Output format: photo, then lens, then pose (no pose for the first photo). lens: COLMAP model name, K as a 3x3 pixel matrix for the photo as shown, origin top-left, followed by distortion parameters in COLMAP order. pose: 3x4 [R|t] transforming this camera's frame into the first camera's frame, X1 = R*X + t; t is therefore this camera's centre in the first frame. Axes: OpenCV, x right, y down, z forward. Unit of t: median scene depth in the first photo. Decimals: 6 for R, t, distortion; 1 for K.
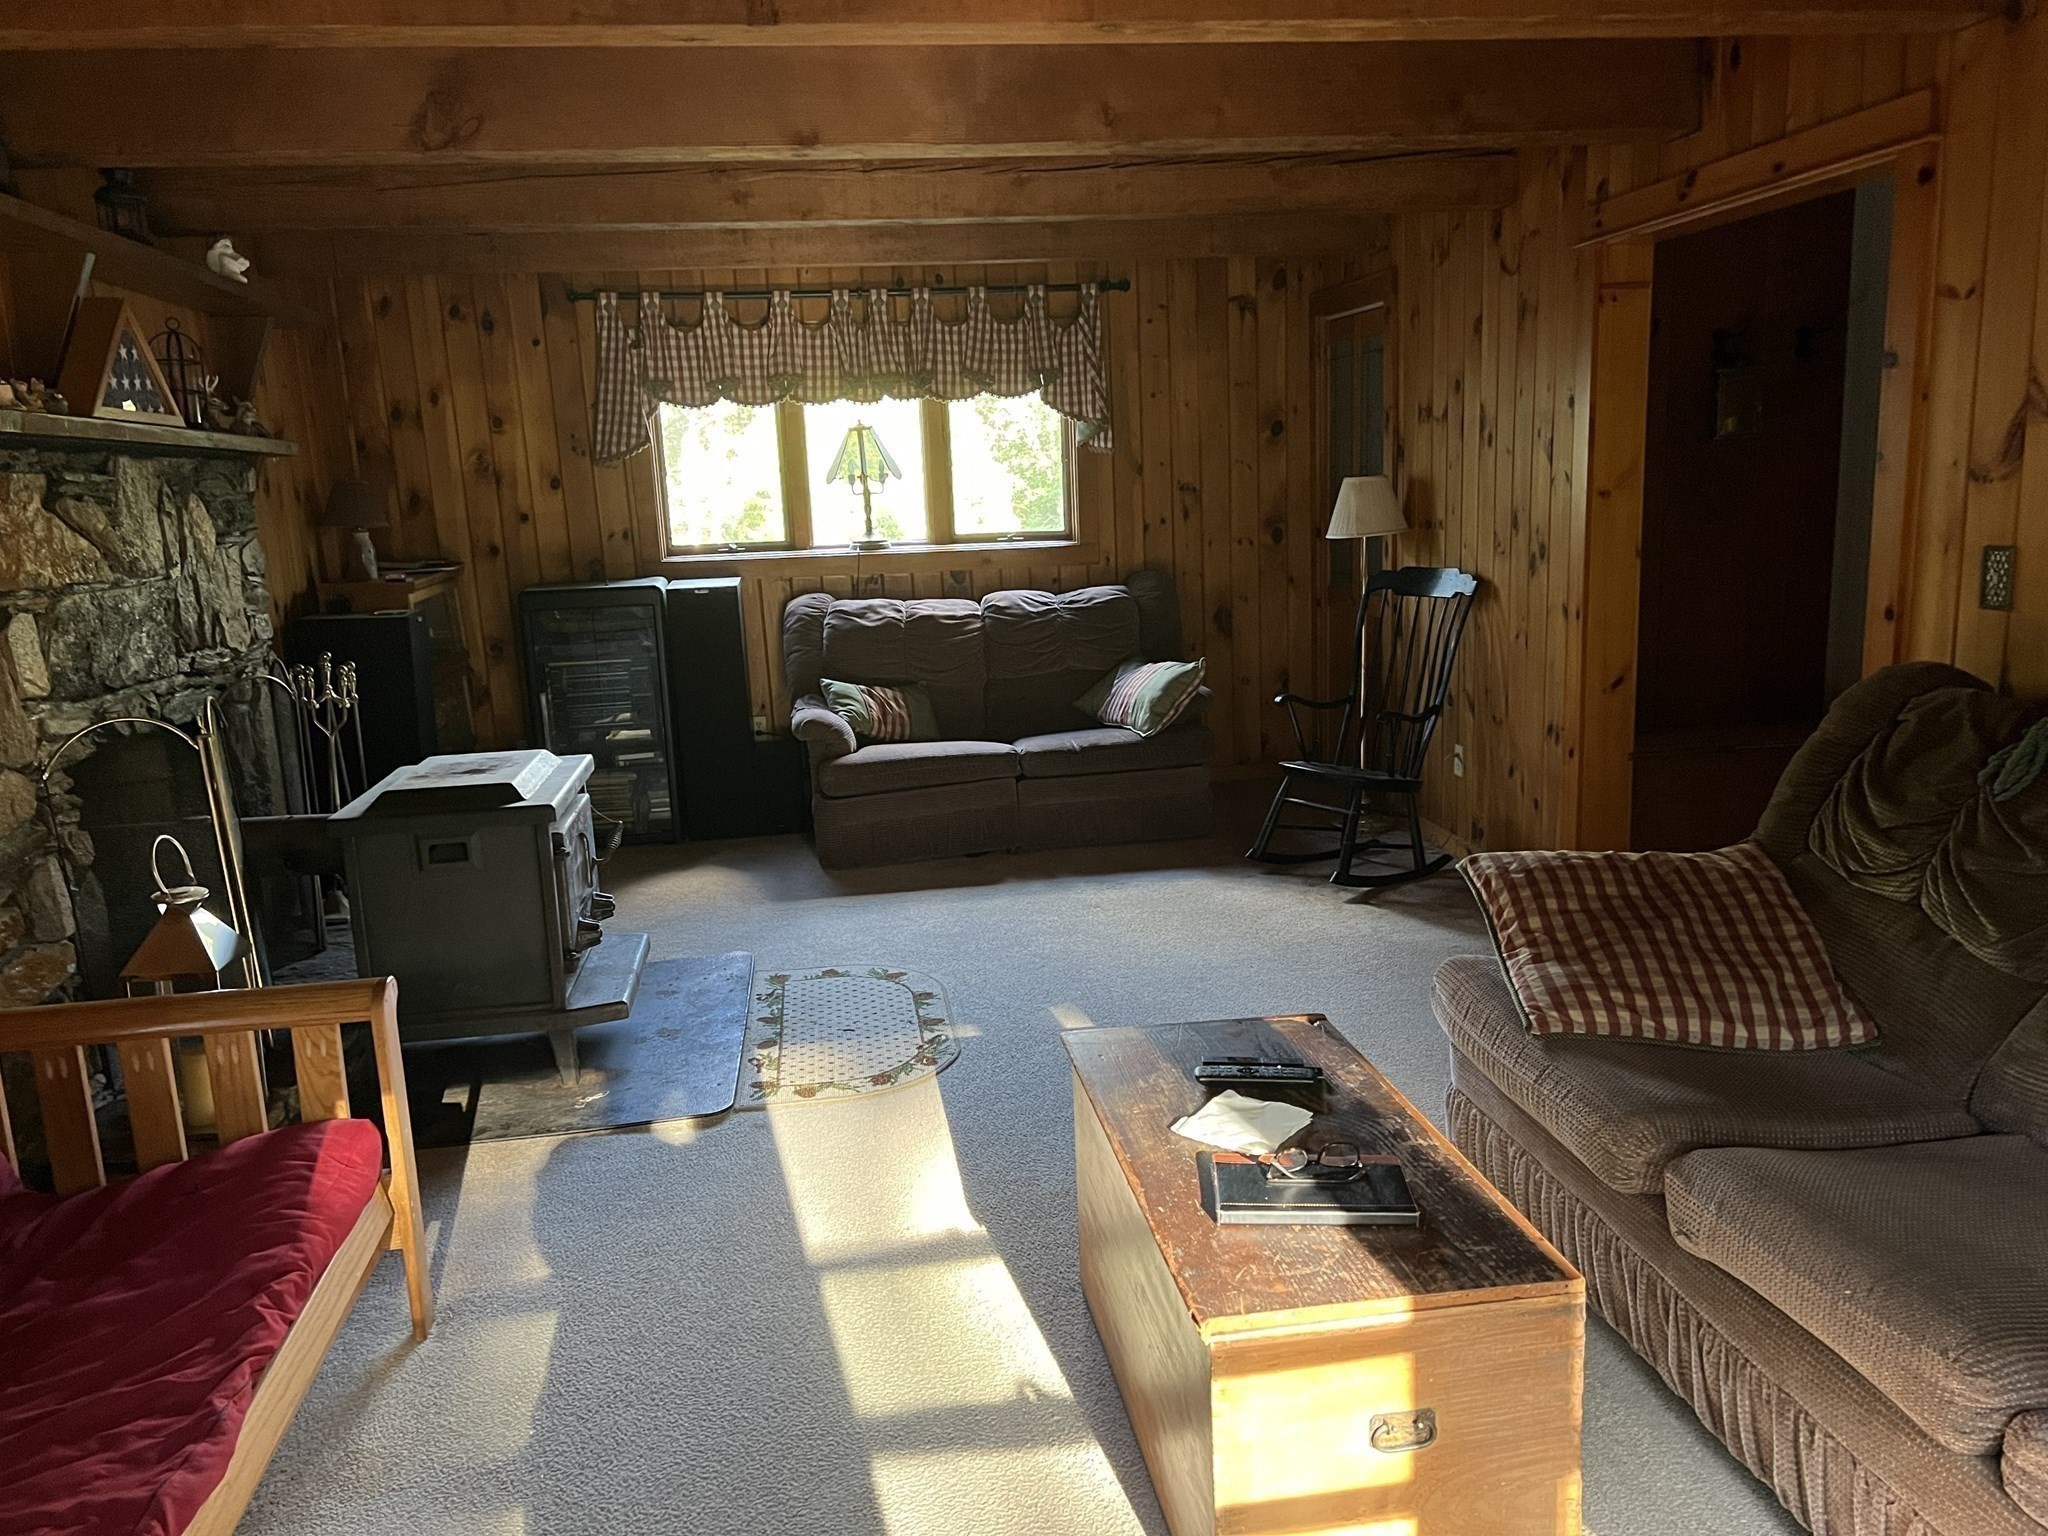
lens RADIAL K [[1527.2, 0, 1019.3], [0, 1527.2, 765.0], [0, 0, 1]] dist [0.049605, -0.062933]
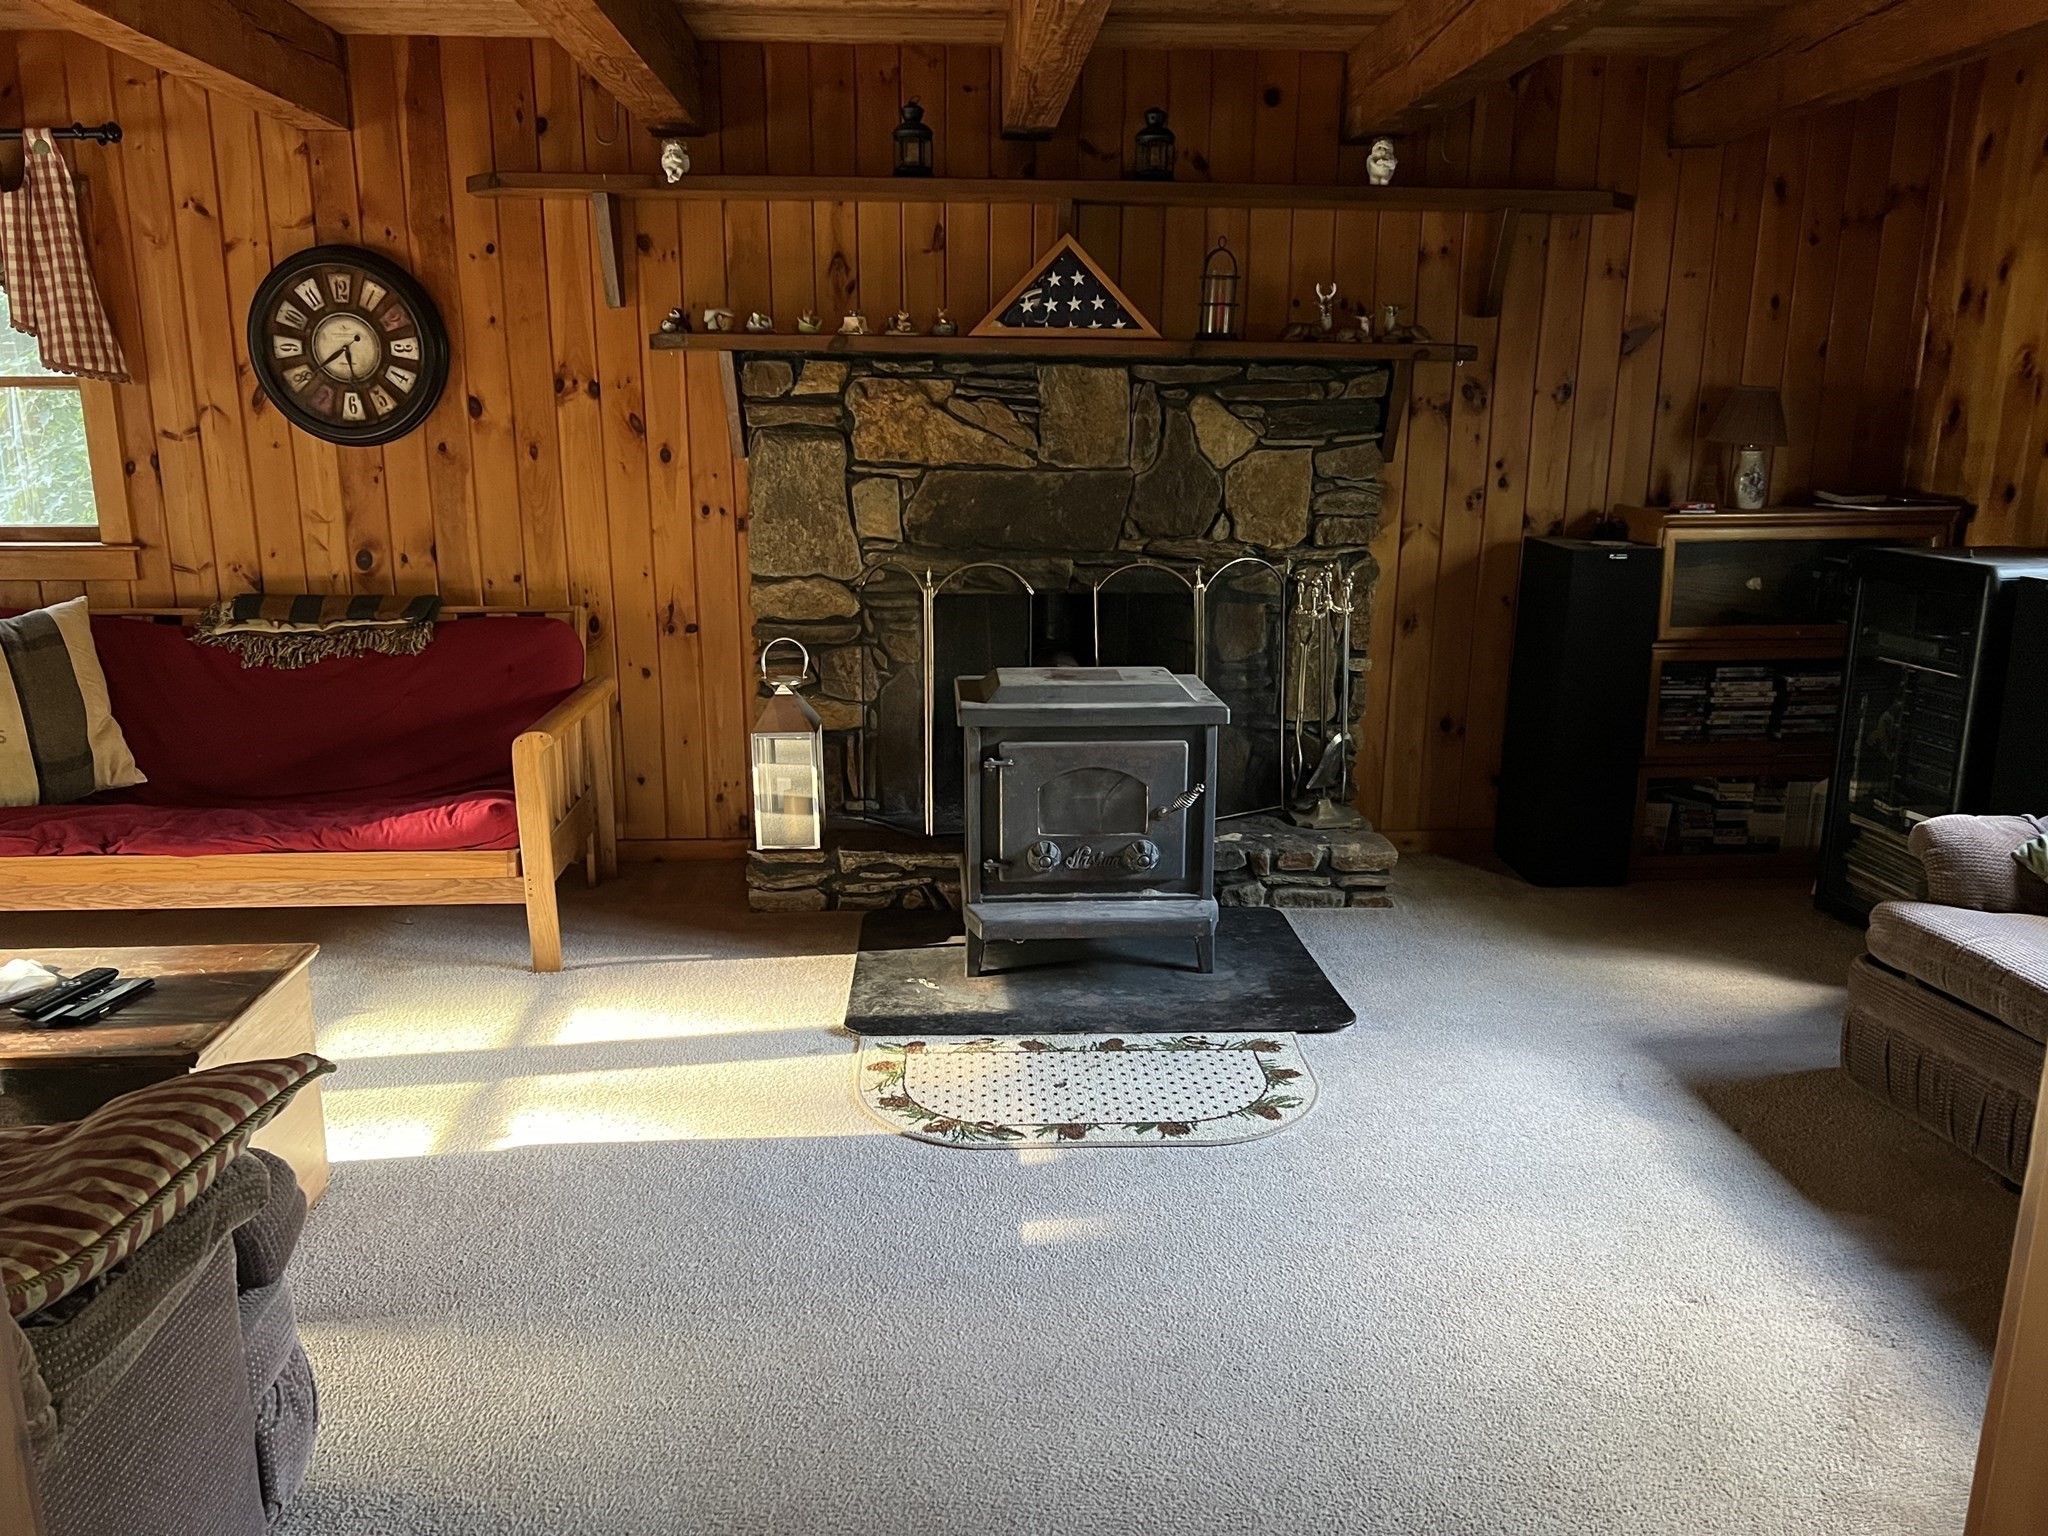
lens RADIAL K [[1527.2, 0, 1019.3], [0, 1527.2, 765.0], [0, 0, 1]] dist [0.049605, -0.062933]
pose [[-0.088984, 0.265400, -0.960023, 0.621543], [-0.189097, 0.941816, 0.277894, -0.207541], [0.977918, 0.206265, -0.033620, 0.957962]]
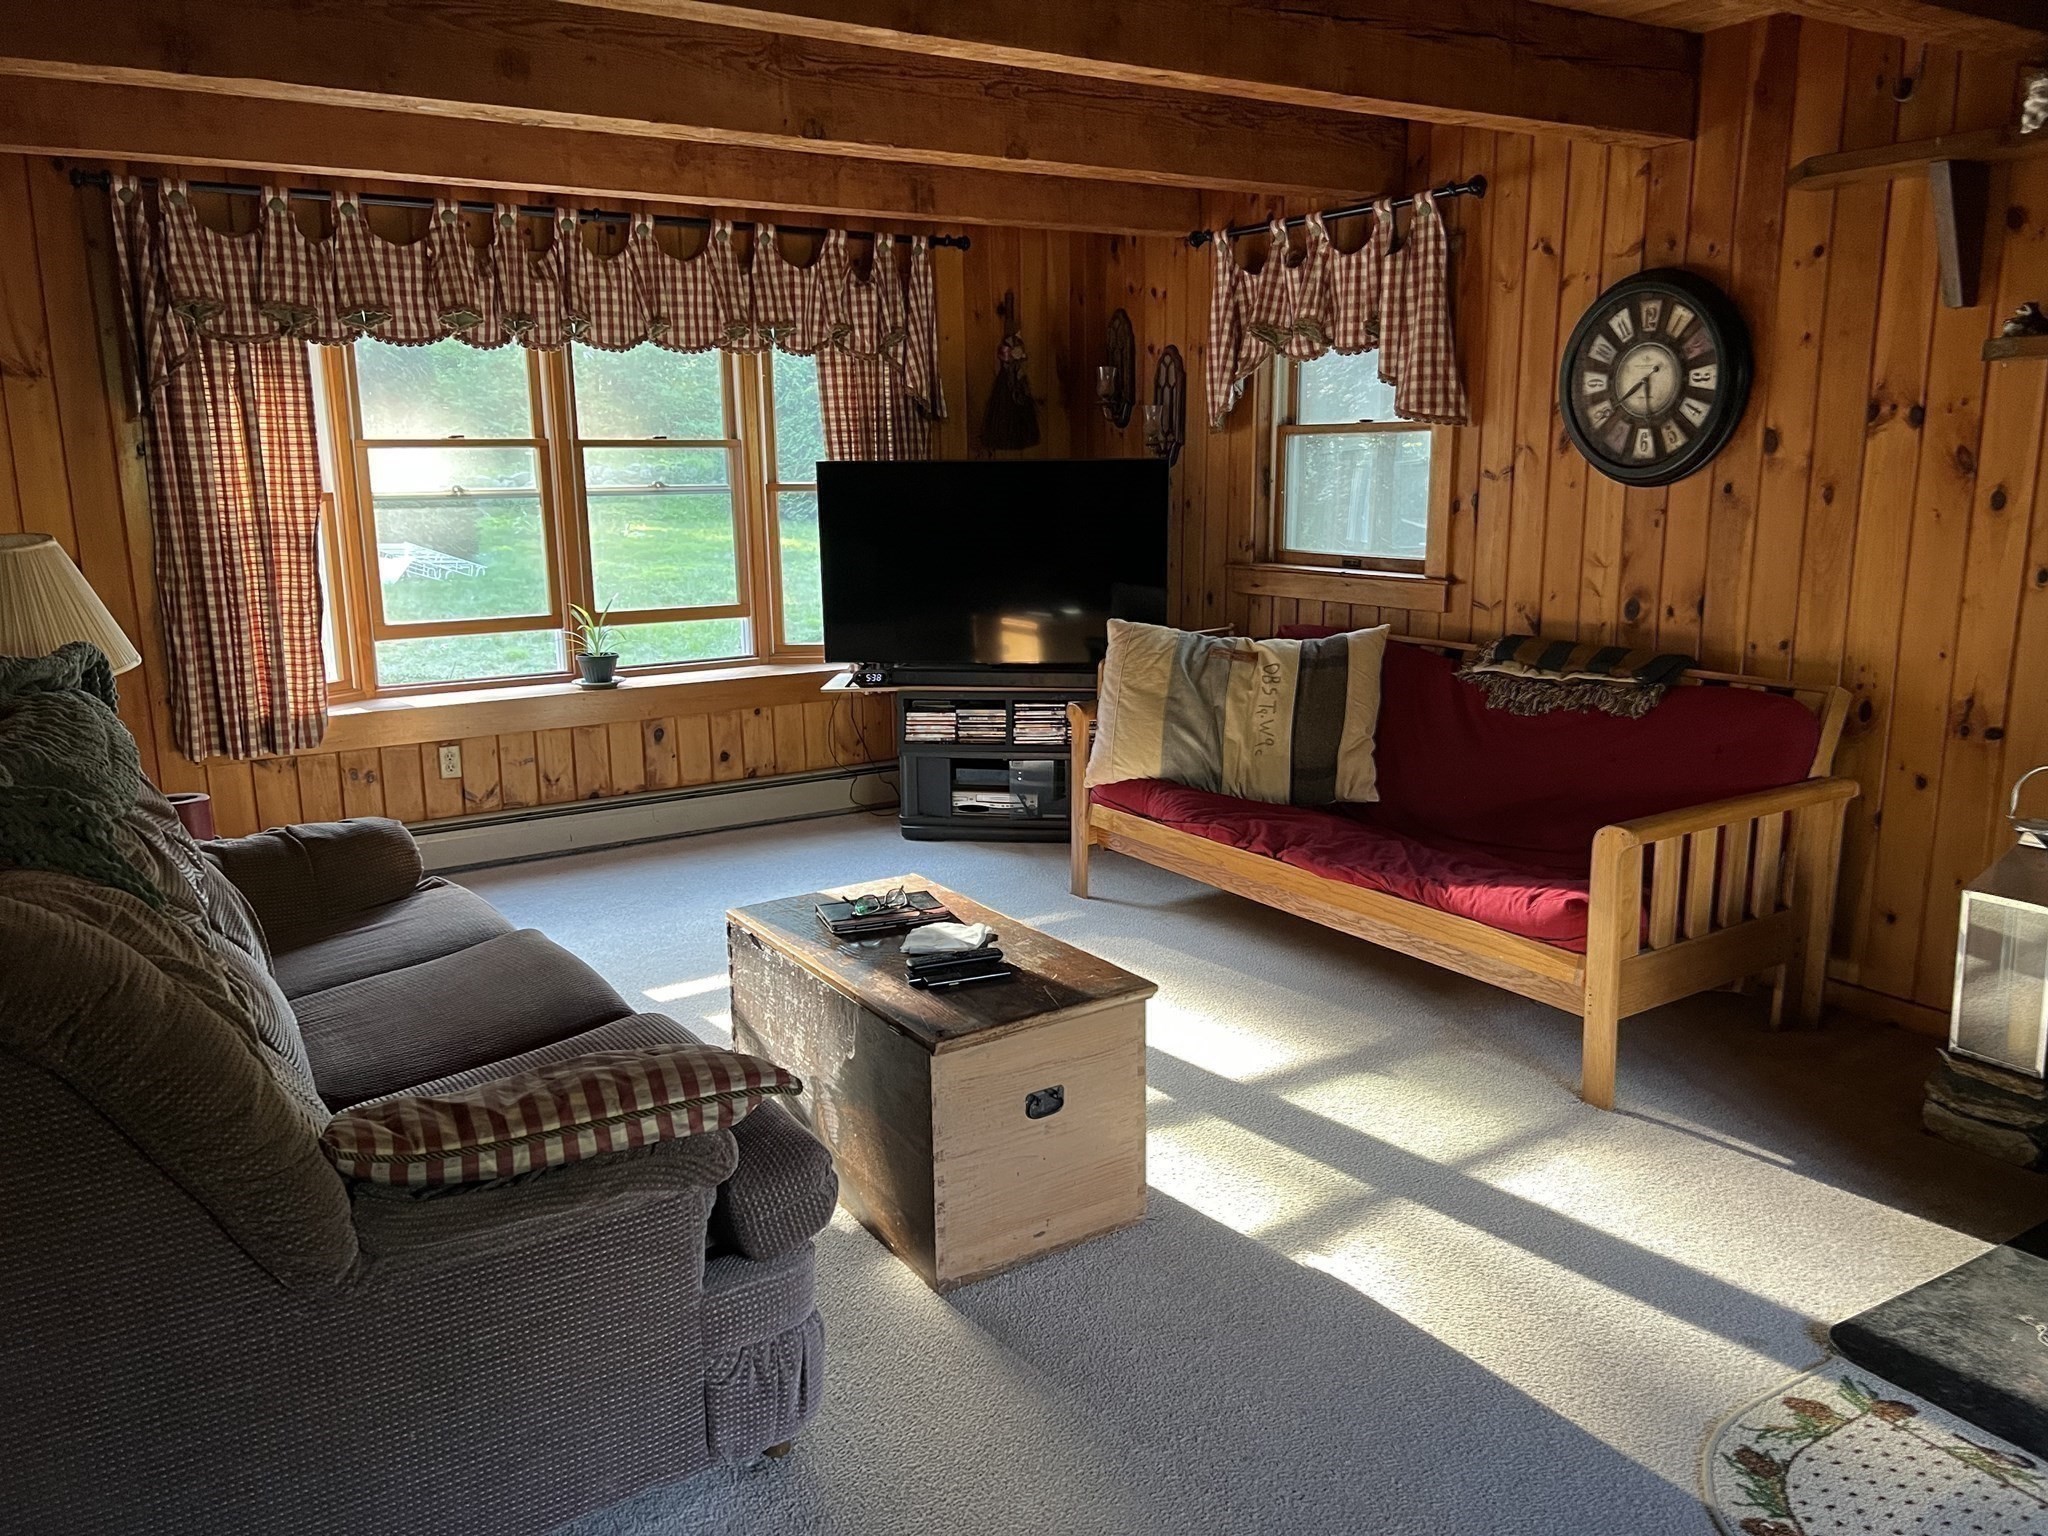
lens RADIAL K [[1527.2, 0, 1019.3], [0, 1527.2, 765.0], [0, 0, 1]] dist [0.049605, -0.062933]
pose [[-0.910886, 0.138112, -0.388860, 0.326896], [-0.024200, 0.922829, 0.384450, -0.237547], [0.411949, 0.359600, -0.837249, 1.160267]]
